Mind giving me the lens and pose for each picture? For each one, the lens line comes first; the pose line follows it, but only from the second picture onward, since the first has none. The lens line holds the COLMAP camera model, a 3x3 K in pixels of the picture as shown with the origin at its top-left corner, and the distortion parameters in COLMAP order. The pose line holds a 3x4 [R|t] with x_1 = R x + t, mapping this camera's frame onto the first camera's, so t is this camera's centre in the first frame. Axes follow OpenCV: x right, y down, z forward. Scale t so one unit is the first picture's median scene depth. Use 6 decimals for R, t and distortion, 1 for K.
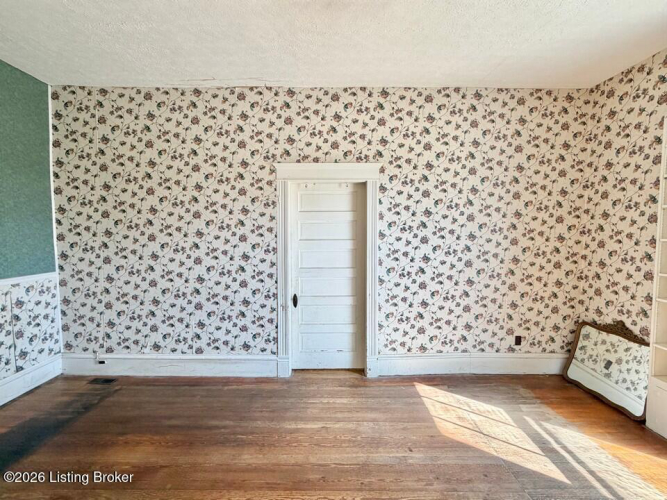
lens RADIAL K [[310.8, 0, 332.3], [0, 310.8, 249.5], [0, 0, 1]] dist [-0.000367, -0.000324]
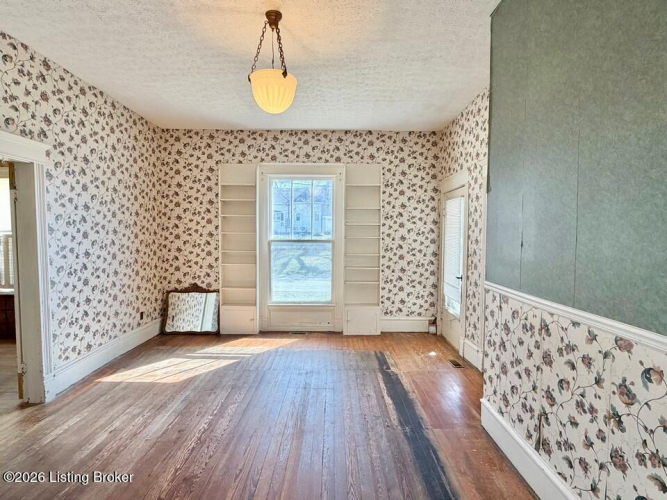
lens RADIAL K [[357.0, 0, 330.2], [0, 357.0, 249.8], [0, 0, 1]] dist [0.013331, 0.000364]
pose [[0.014485, -0.047919, 0.998746, -0.843167], [0.053763, 0.997443, 0.047077, 0.004336], [-0.998449, 0.053014, 0.017024, 0.224163]]
